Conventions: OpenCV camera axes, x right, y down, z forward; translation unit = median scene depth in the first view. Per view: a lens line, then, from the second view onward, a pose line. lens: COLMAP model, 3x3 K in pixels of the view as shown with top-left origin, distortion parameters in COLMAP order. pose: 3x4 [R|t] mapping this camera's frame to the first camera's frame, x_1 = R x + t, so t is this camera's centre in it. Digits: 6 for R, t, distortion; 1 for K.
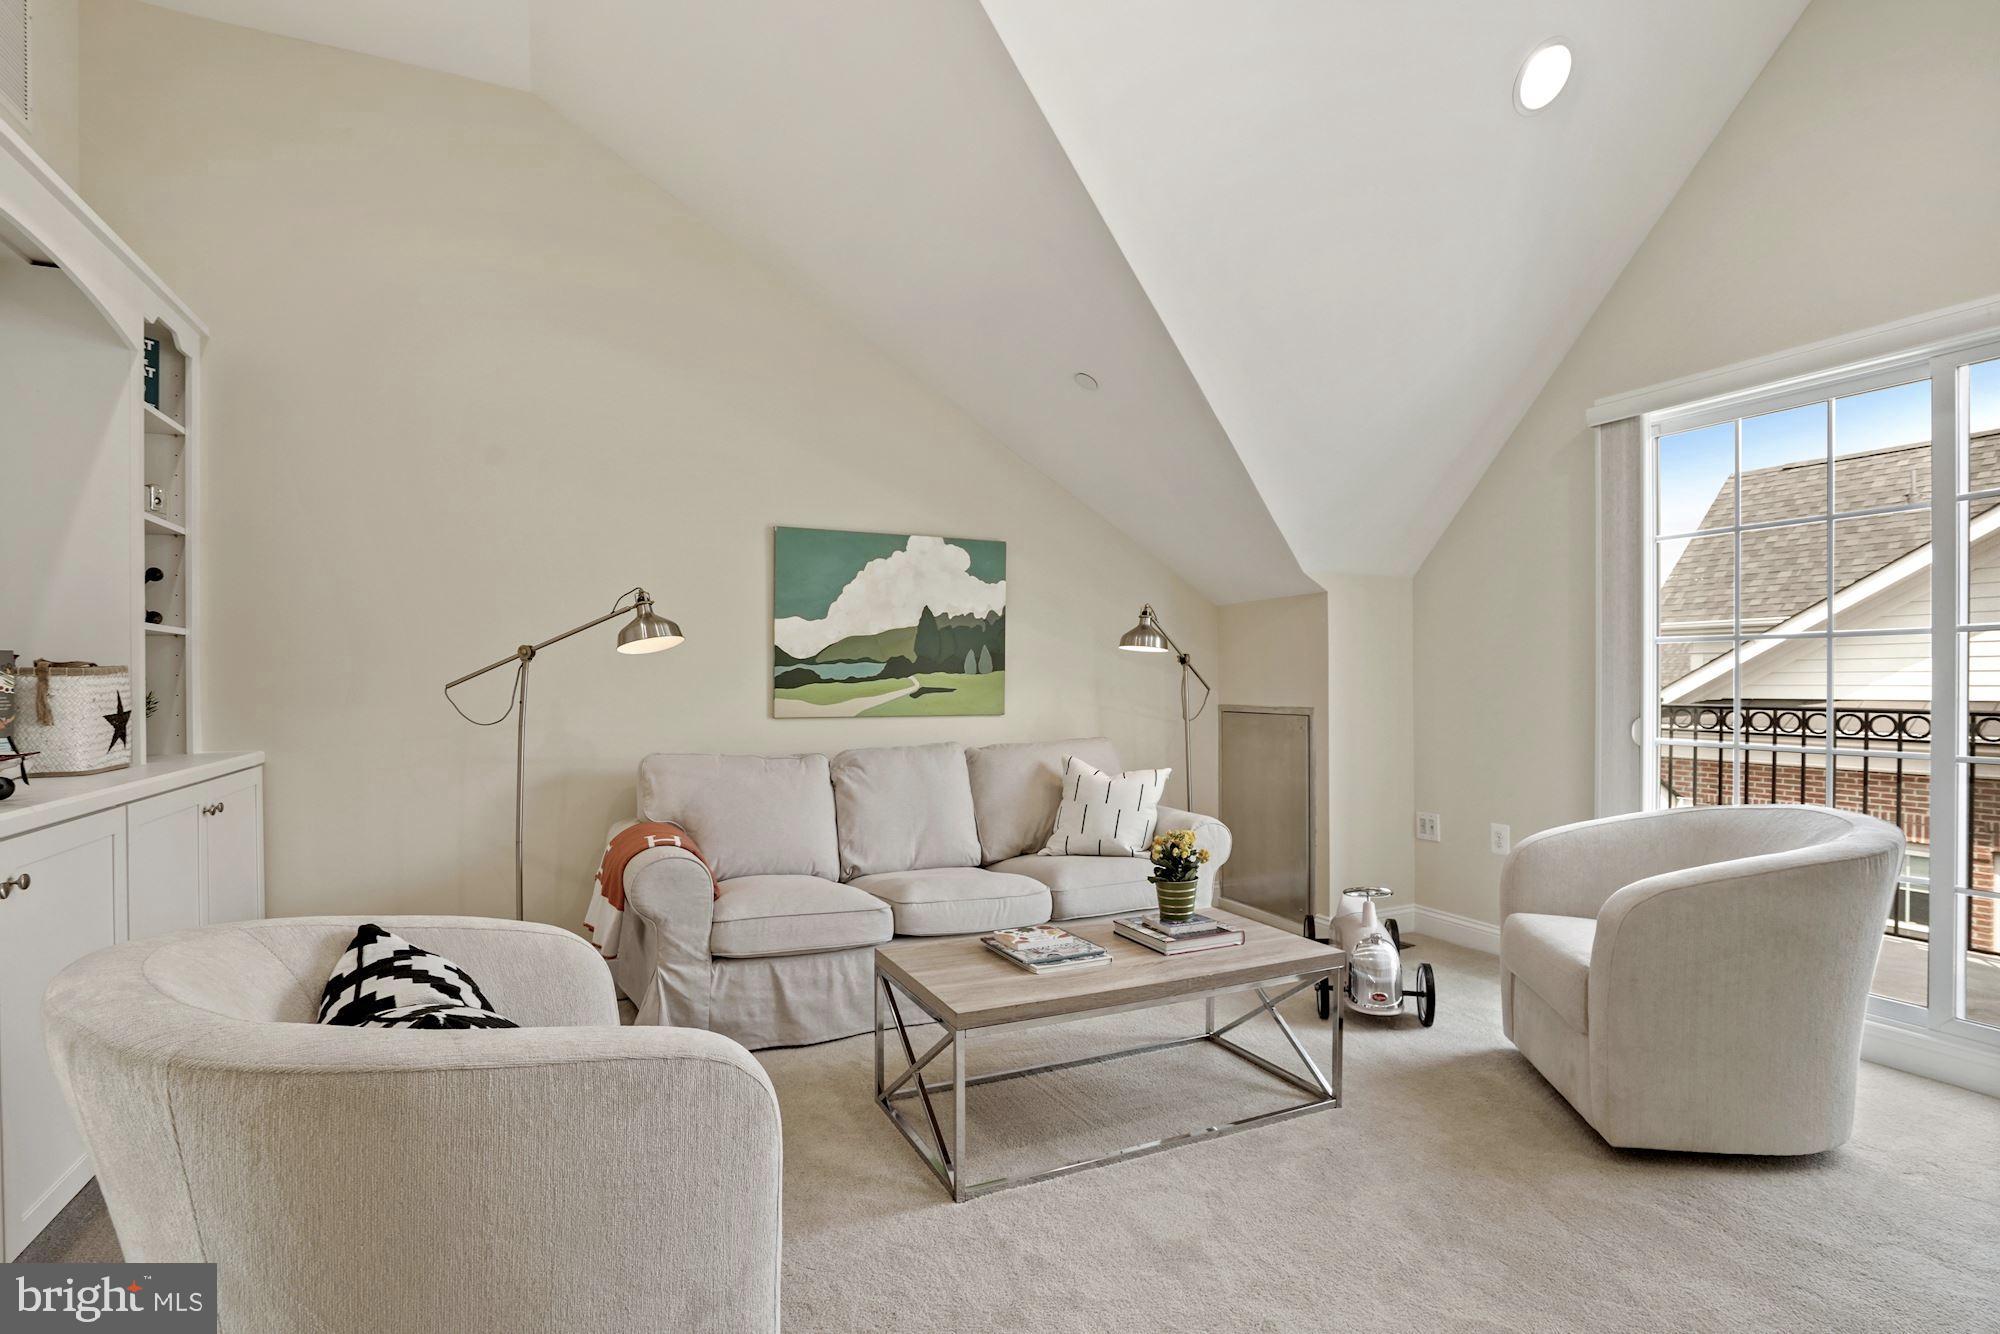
lens RADIAL K [[950.2, 0, 1000.0], [0, 950.2, 667.0], [0, 0, 1]] dist [-0.073148, 0.025233]
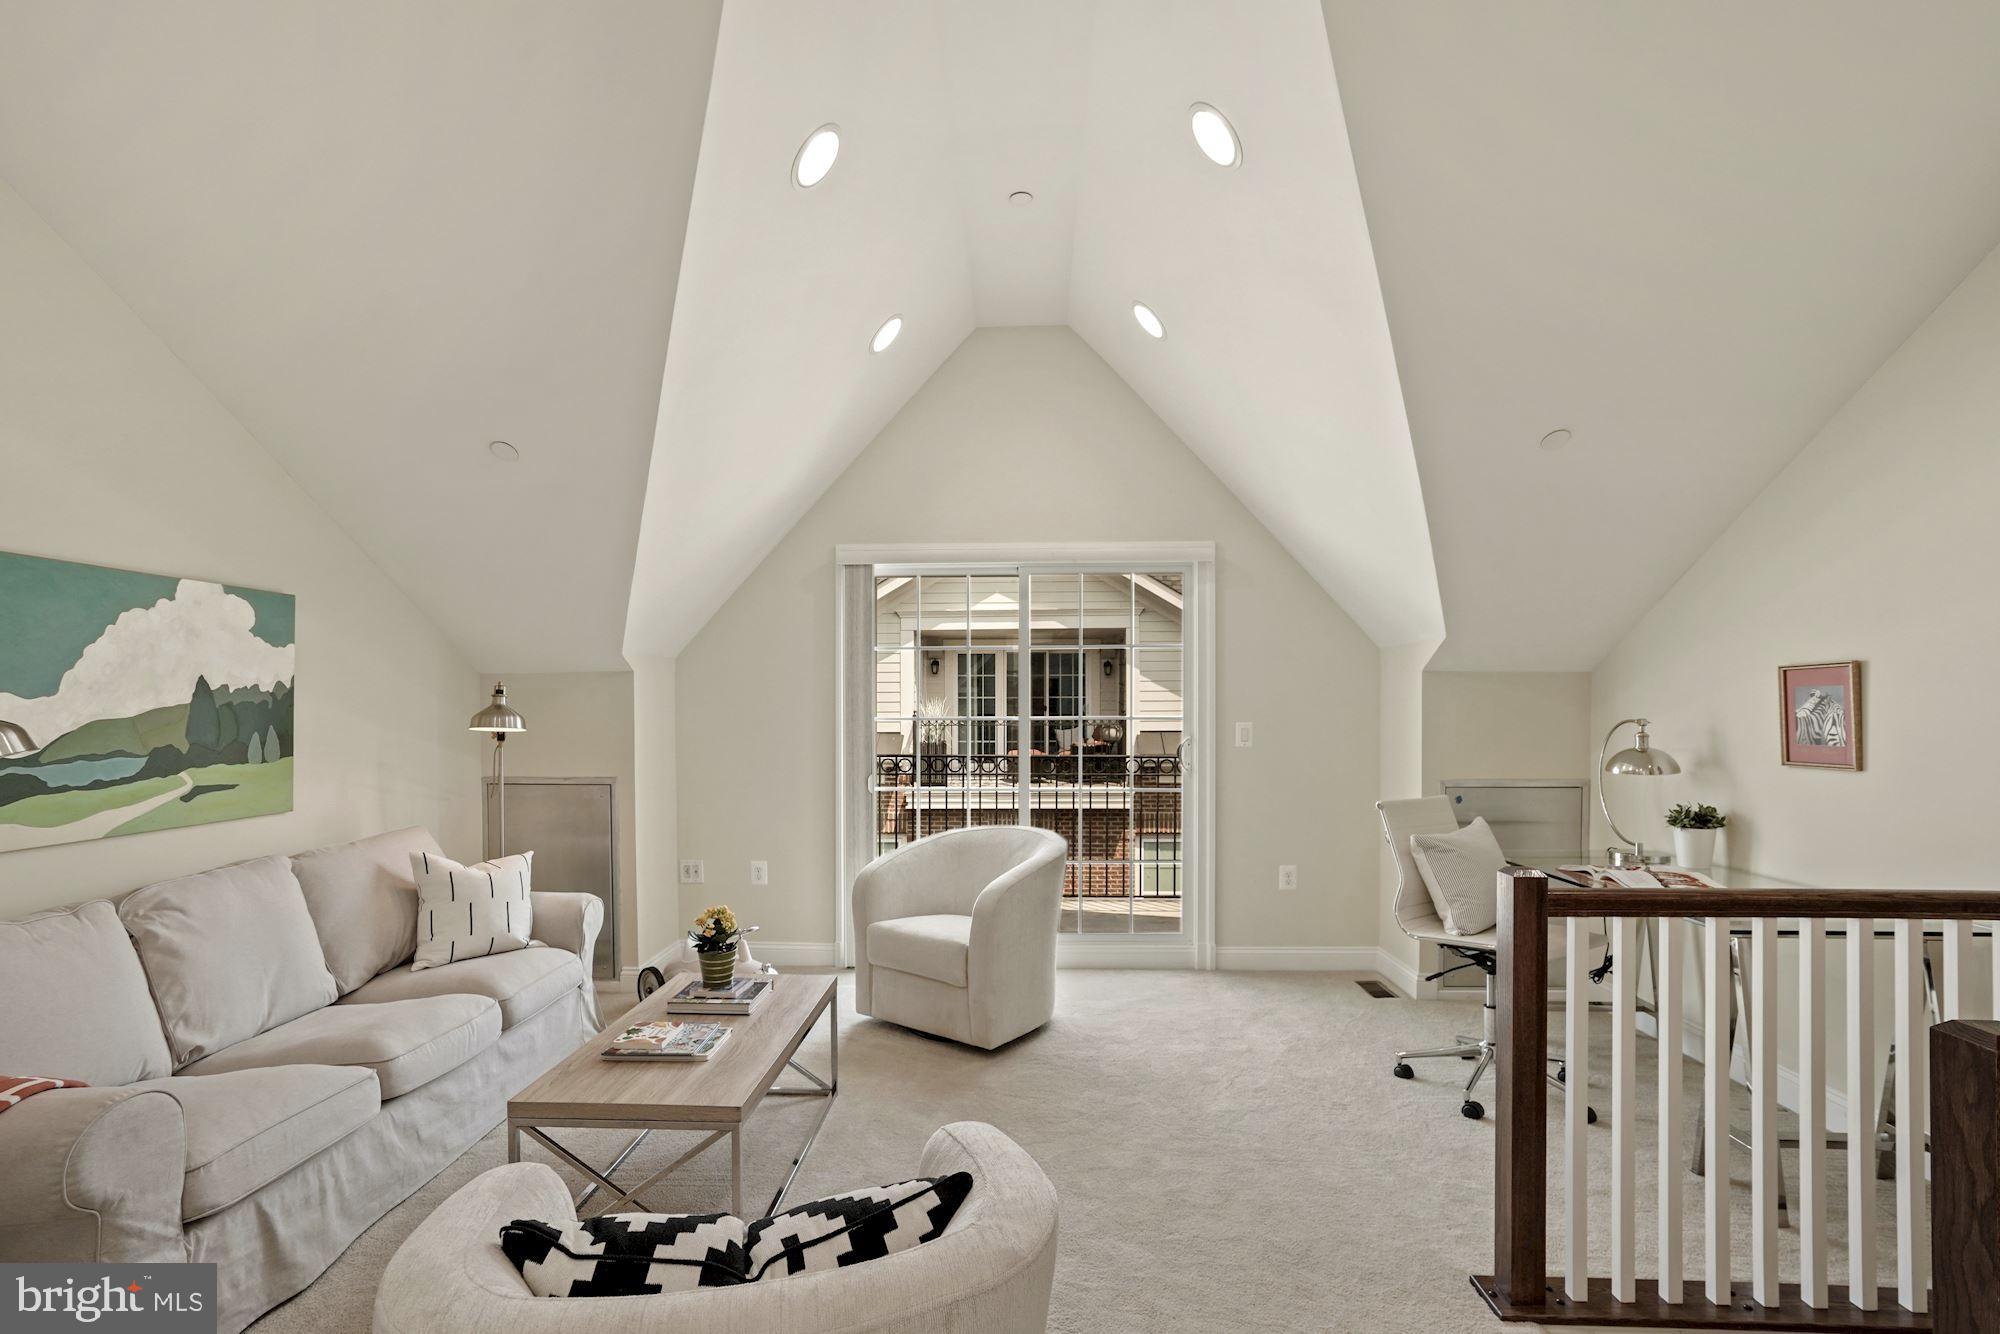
lens RADIAL K [[950.2, 0, 1000.0], [0, 950.2, 667.0], [0, 0, 1]] dist [-0.073148, 0.025233]
pose [[0.446647, 0.029473, 0.894225, -0.462110], [-0.004776, 0.999522, -0.030558, -0.055459], [-0.894697, 0.009377, 0.446574, 0.130945]]
